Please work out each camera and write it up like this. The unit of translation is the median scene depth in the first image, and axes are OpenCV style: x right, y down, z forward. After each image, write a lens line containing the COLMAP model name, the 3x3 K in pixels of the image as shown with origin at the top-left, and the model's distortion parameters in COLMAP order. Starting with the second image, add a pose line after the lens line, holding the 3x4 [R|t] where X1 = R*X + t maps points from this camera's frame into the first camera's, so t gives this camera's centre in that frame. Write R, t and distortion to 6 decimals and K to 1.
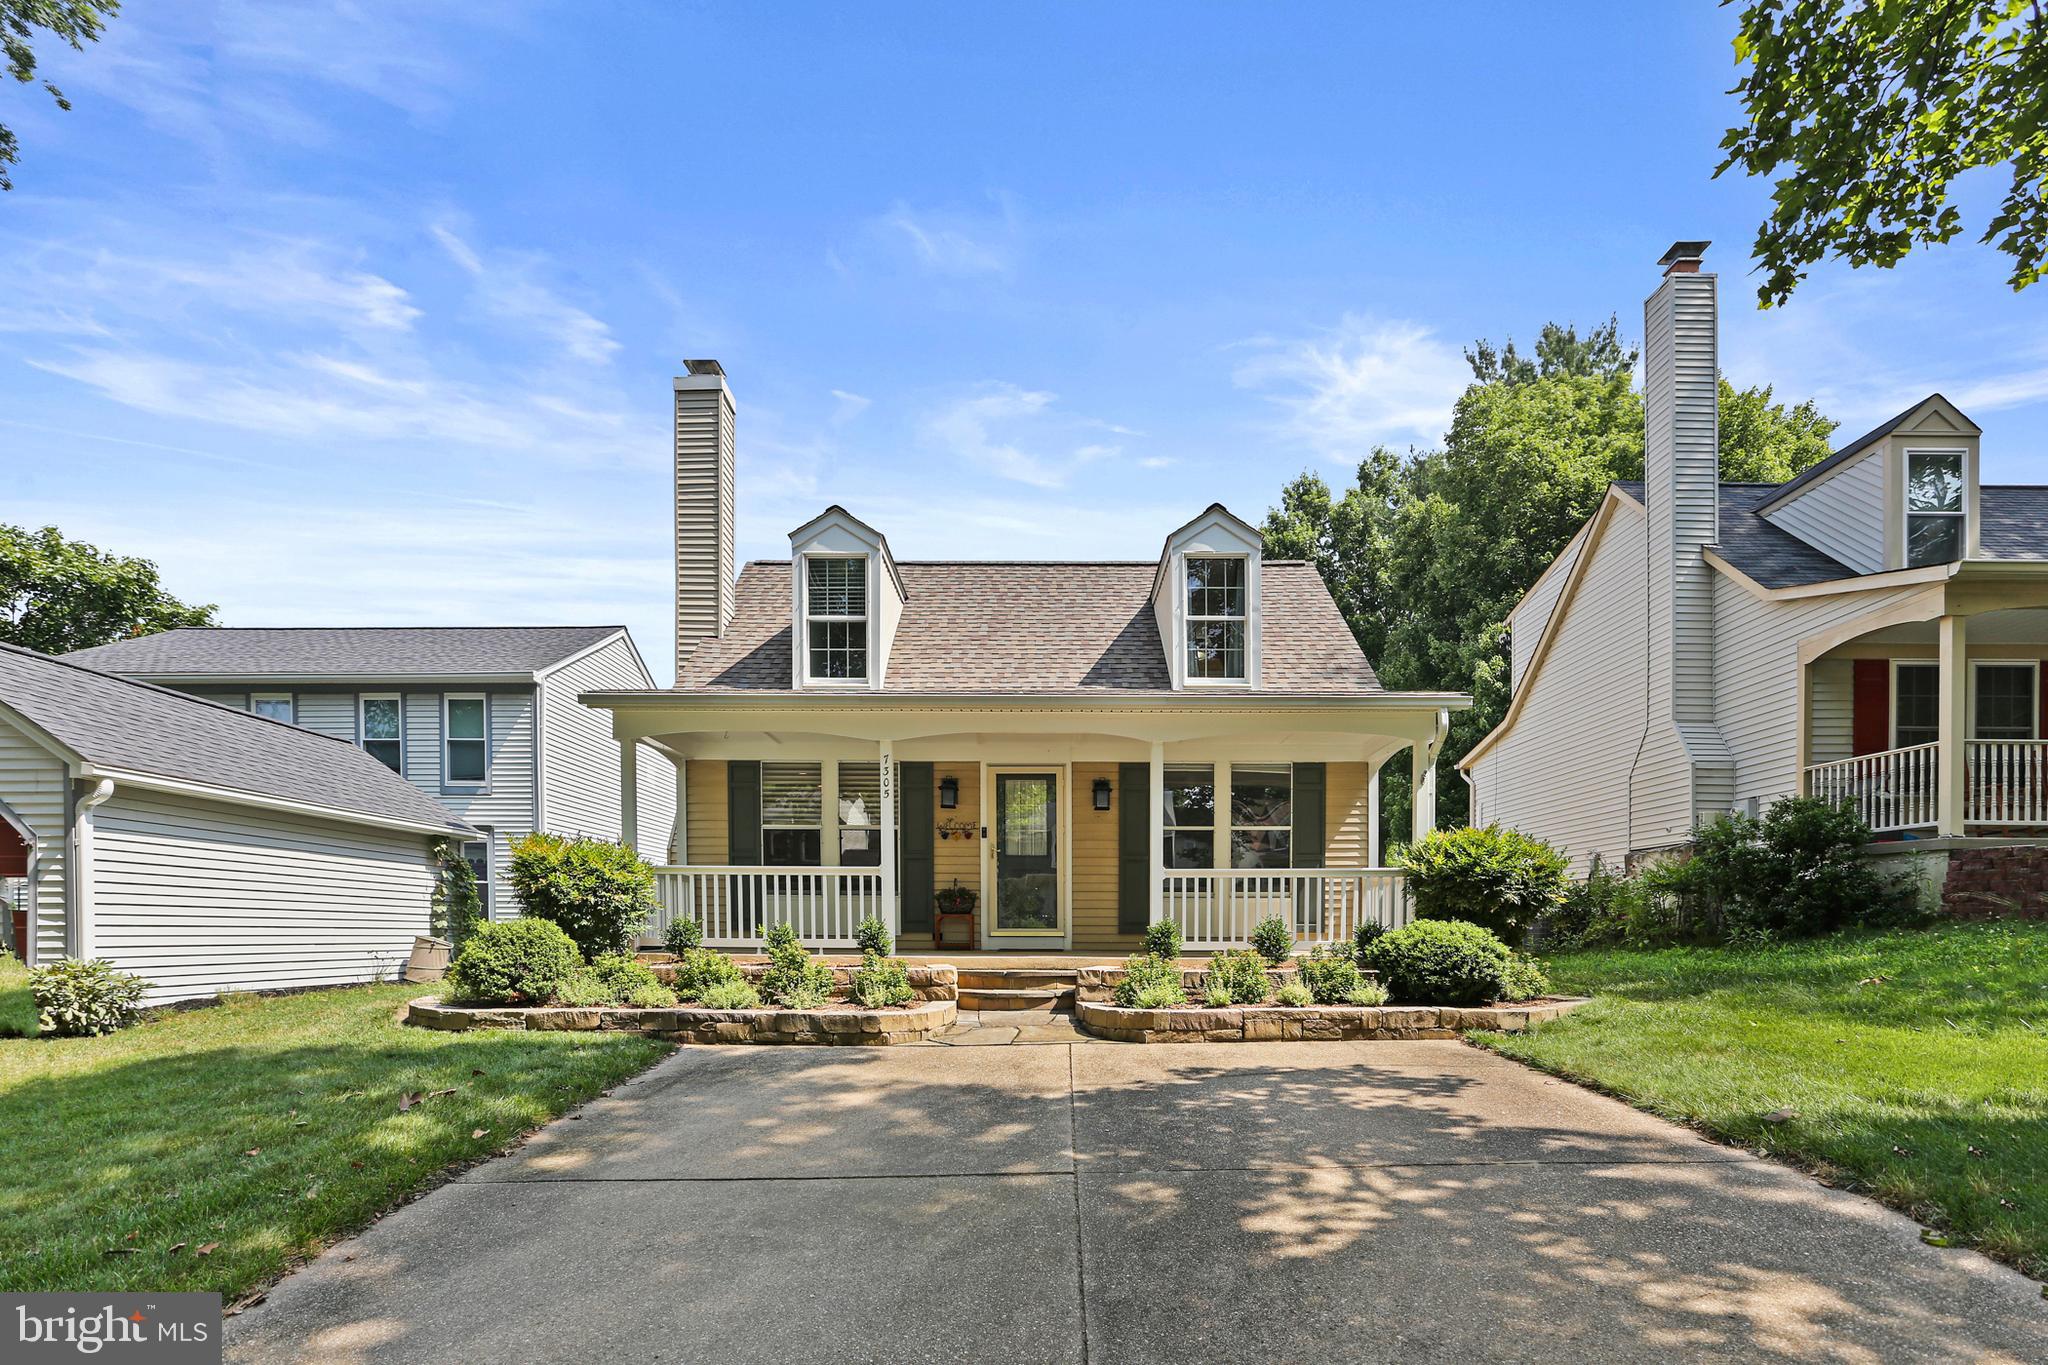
lens RADIAL K [[1037.8, 0, 1055.6], [0, 1037.8, 677.1], [0, 0, 1]] dist [-0.052033, 0.040509]
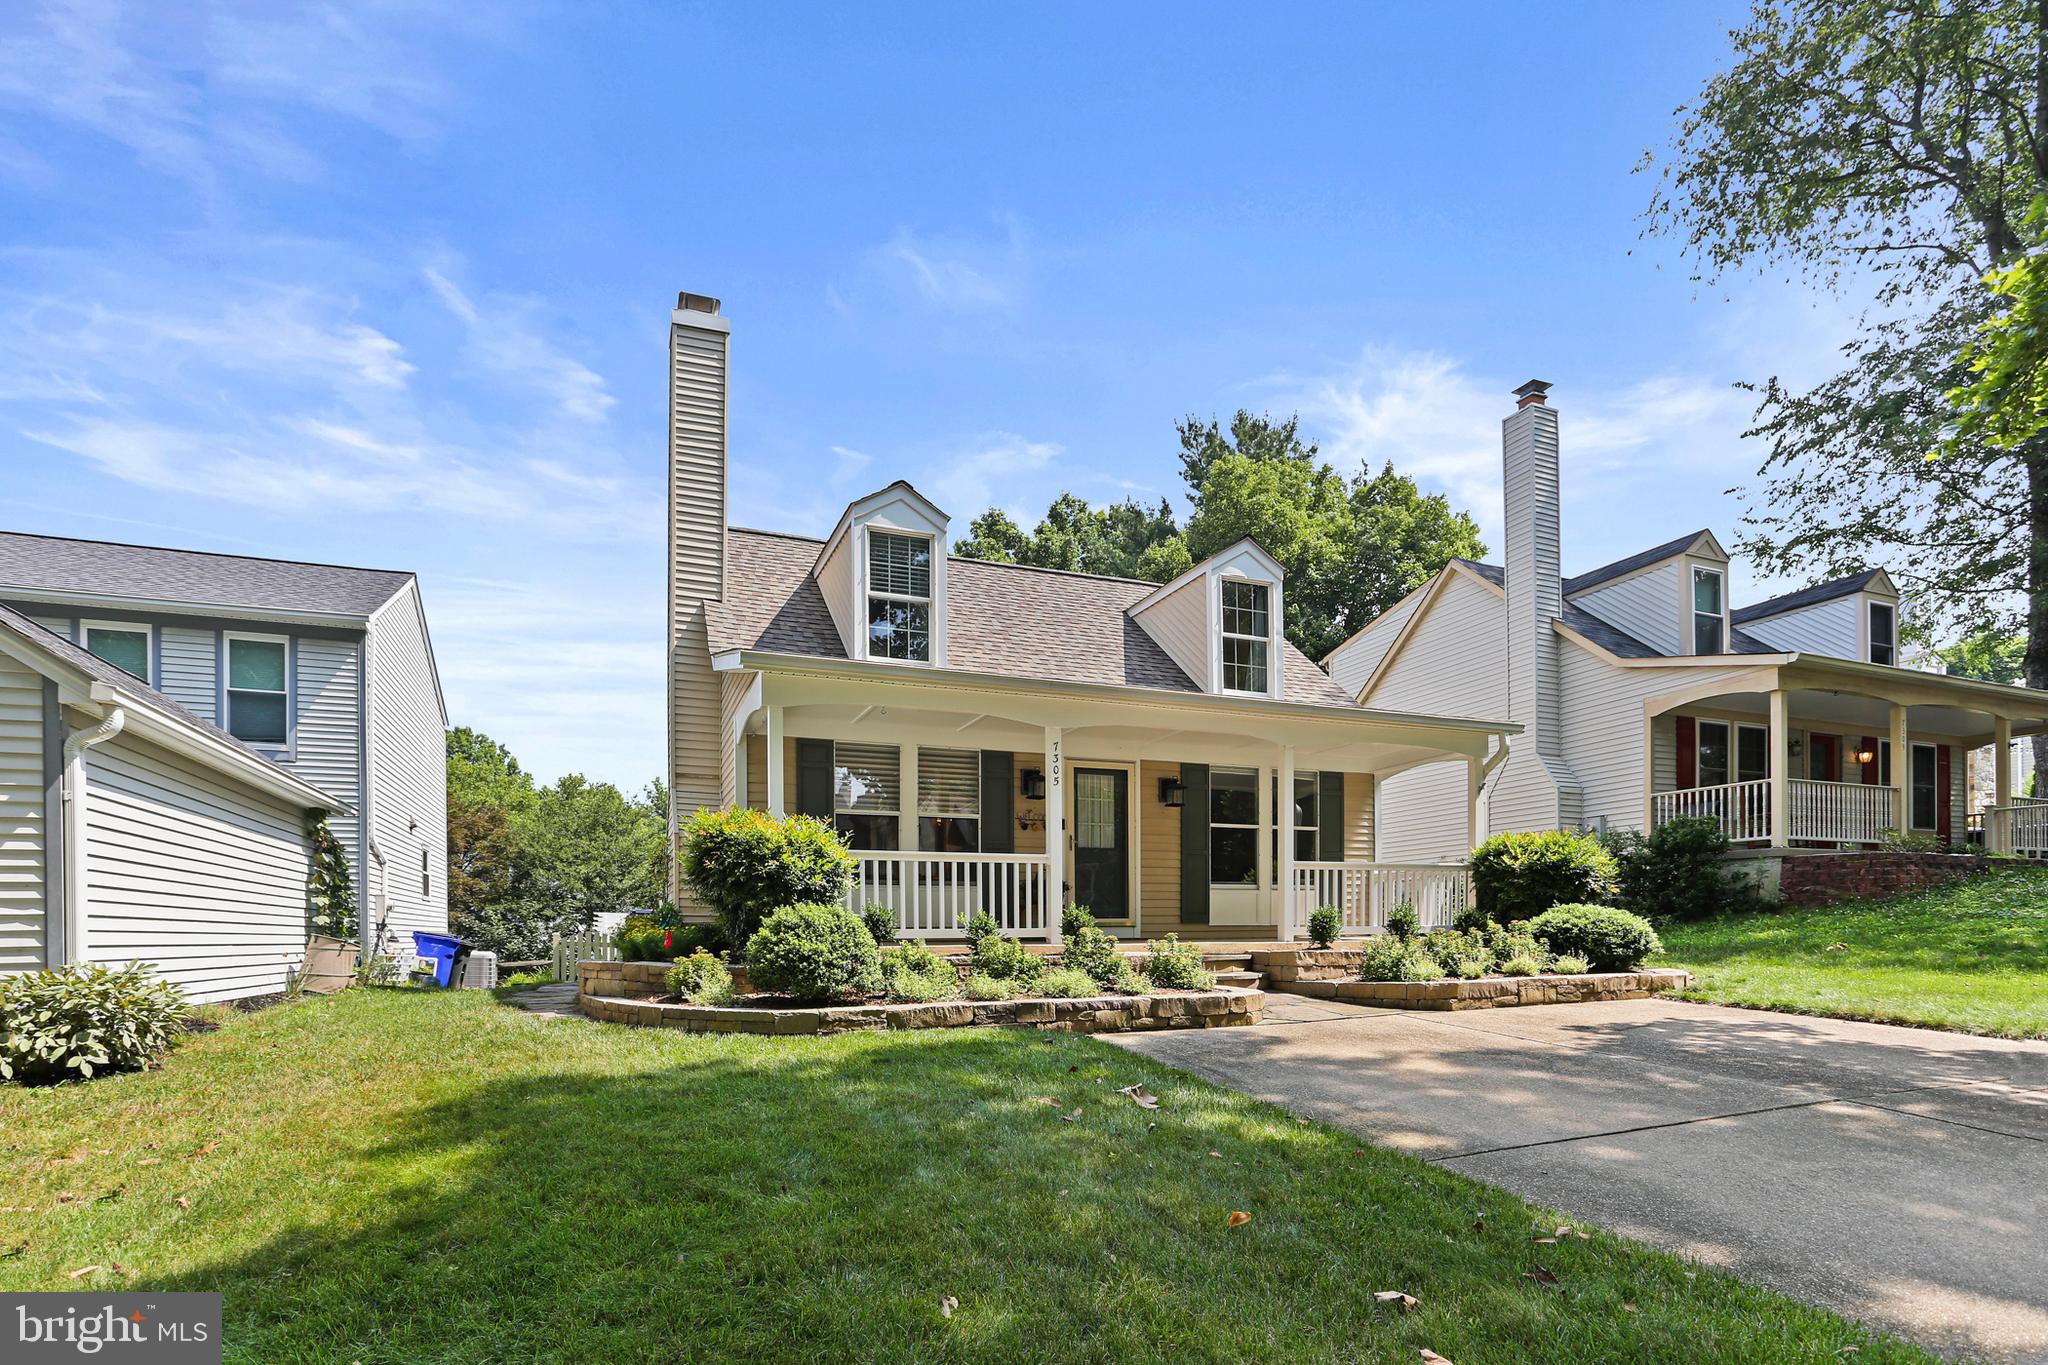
lens RADIAL K [[995.8, 0, 1032.9], [0, 995.8, 686.2], [0, 0, 1]] dist [-0.045338, 0.032516]
pose [[0.925763, 0.082526, 0.368989, -0.477522], [-0.081191, 0.996514, -0.019172, 0.036690], [-0.369285, -0.012210, 0.929236, 0.107679]]
